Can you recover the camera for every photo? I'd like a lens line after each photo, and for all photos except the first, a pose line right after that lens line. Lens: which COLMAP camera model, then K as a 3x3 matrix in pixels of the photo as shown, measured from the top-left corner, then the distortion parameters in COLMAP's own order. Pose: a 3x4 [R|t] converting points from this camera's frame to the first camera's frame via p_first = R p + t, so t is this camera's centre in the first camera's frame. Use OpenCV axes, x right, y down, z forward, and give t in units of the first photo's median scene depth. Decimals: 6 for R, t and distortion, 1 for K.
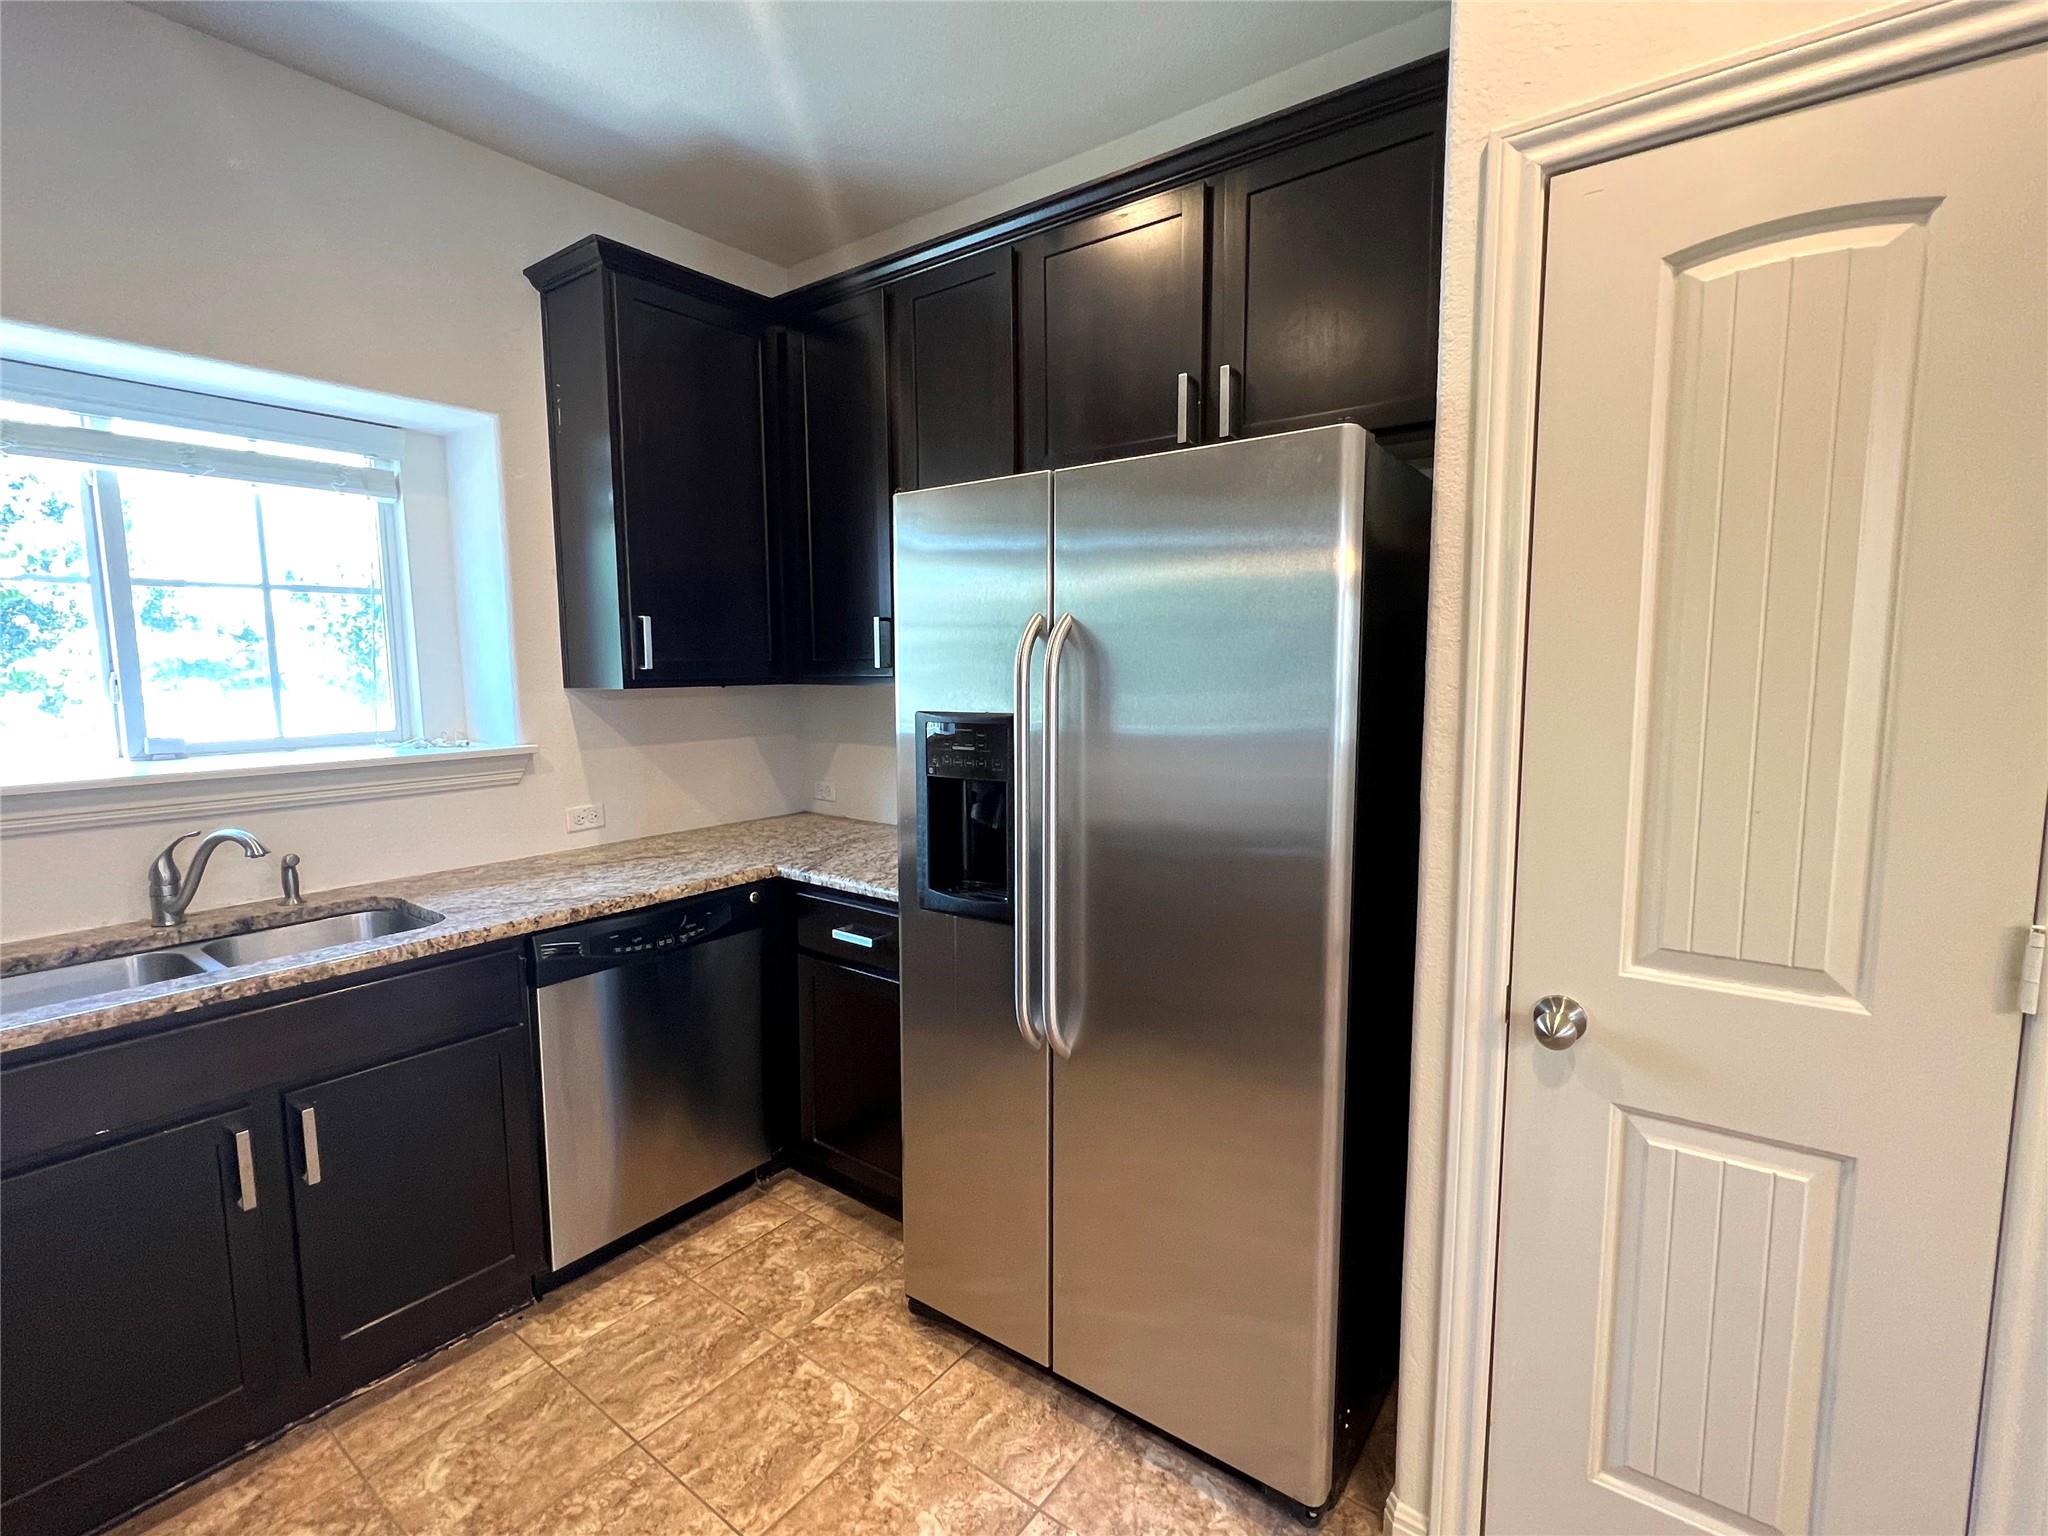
lens RADIAL K [[948.8, 0, 1017.6], [0, 948.8, 766.6], [0, 0, 1]] dist [-0.003904, 0.001636]
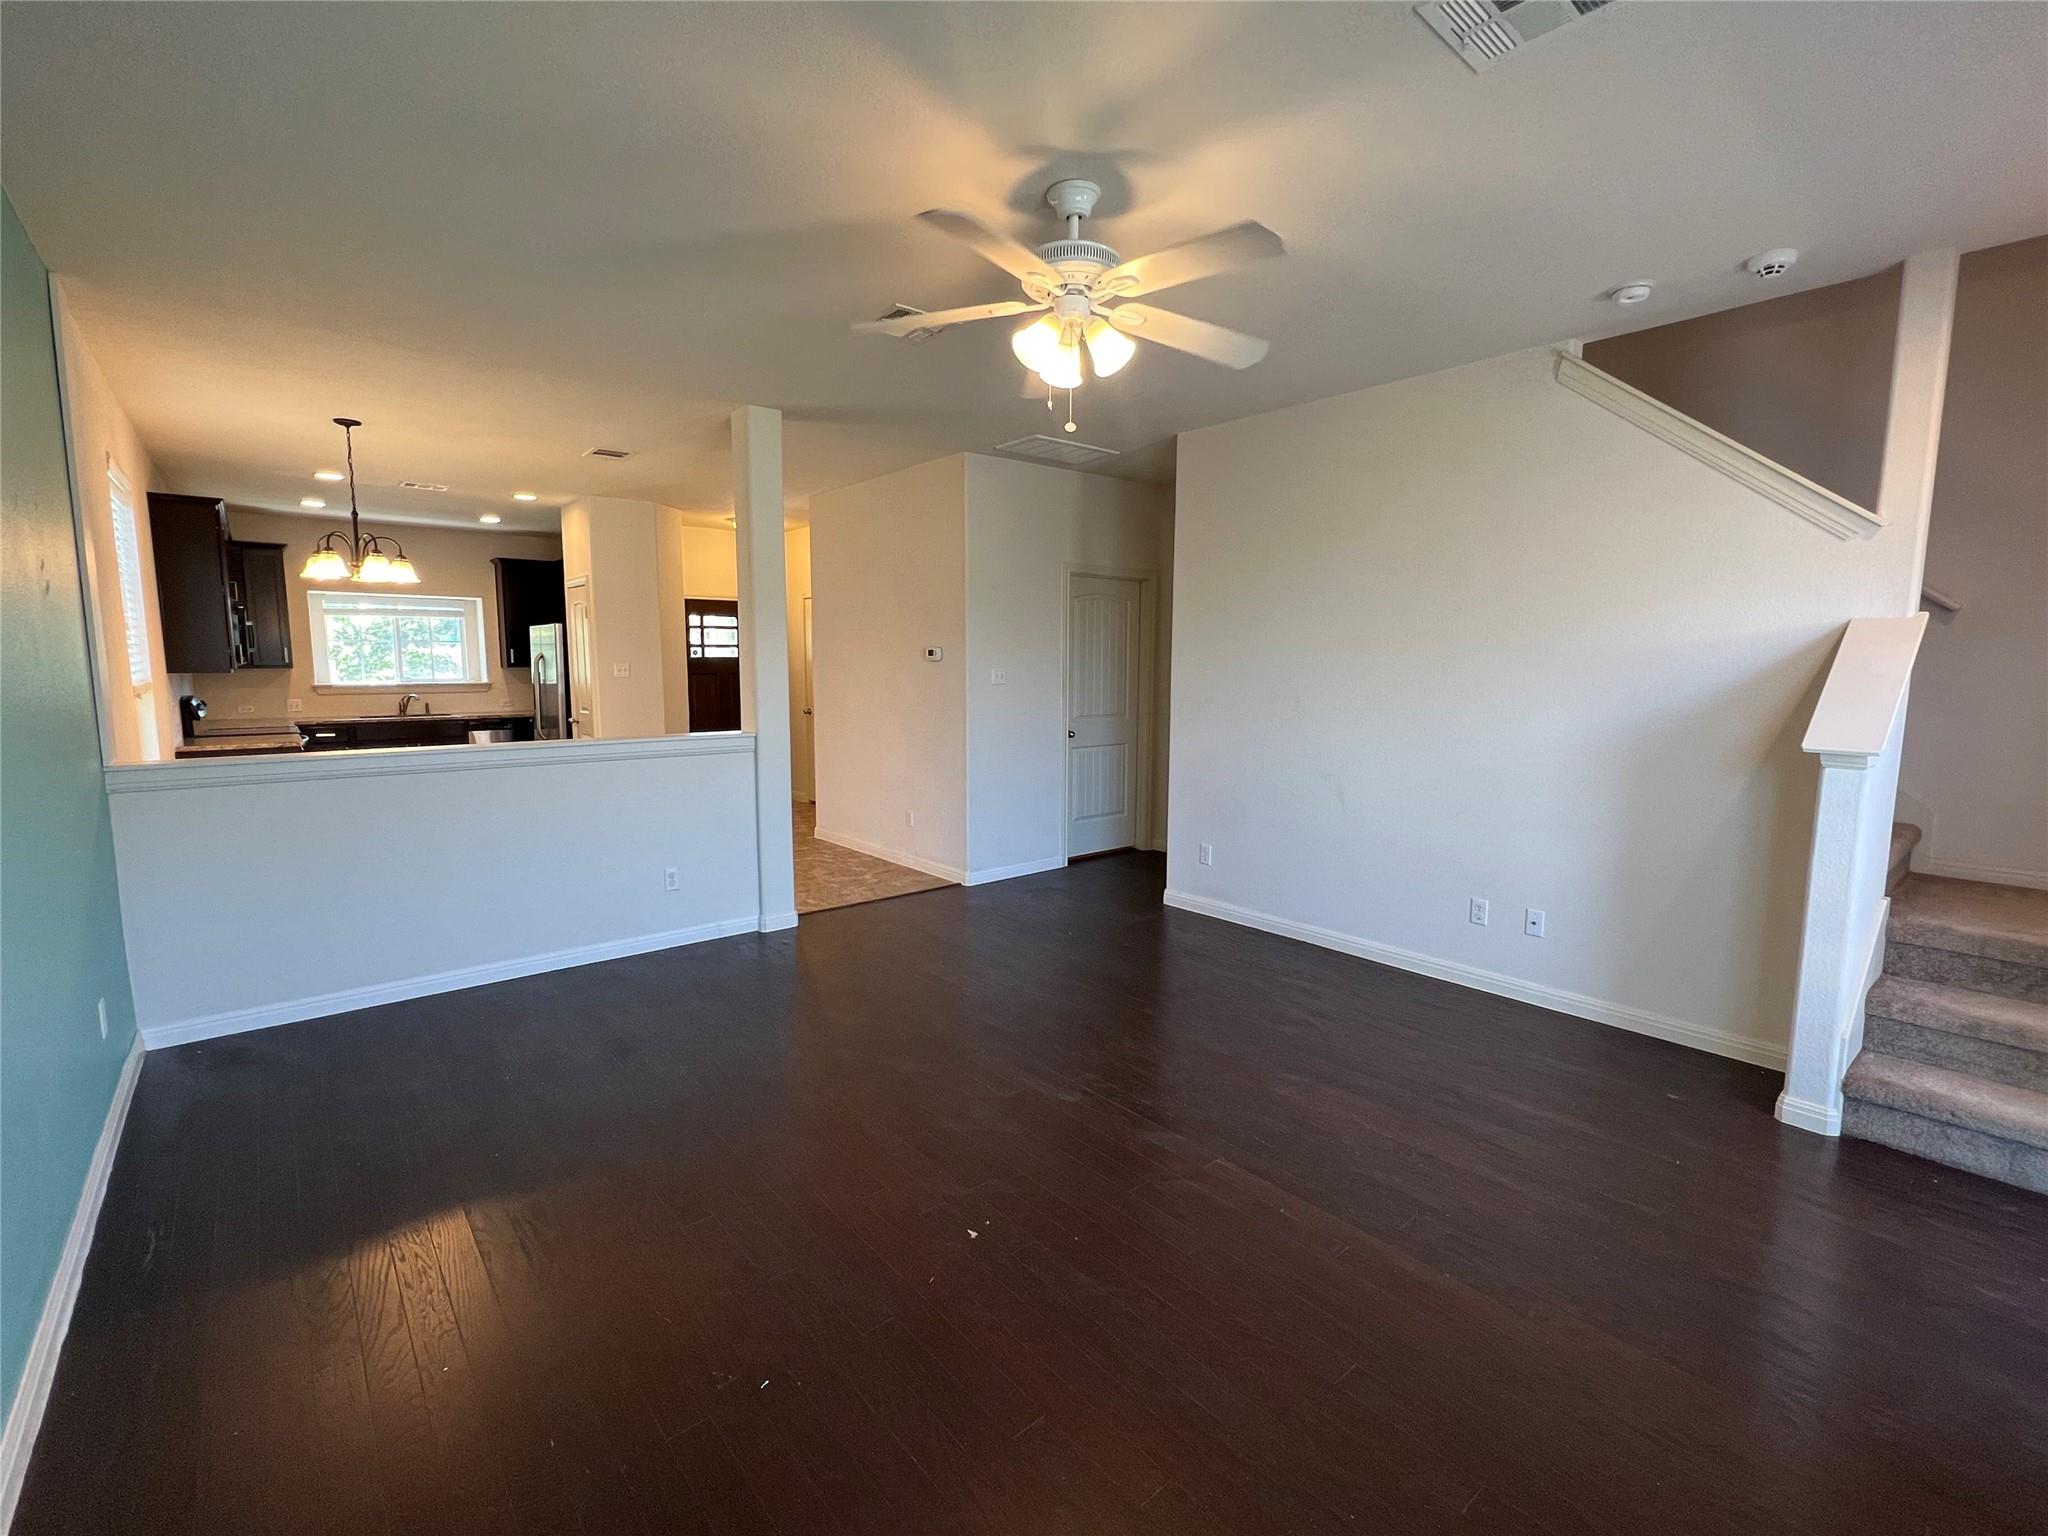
lens RADIAL K [[921.7, 0, 1022.8], [0, 921.7, 761.4], [0, 0, 1]] dist [-0.000329, -0.000047]
pose [[0.975477, 0.034584, -0.217366, 3.231407], [-0.034977, 0.999386, 0.002042, 0.287087], [0.217303, 0.005611, 0.976088, -2.905975]]
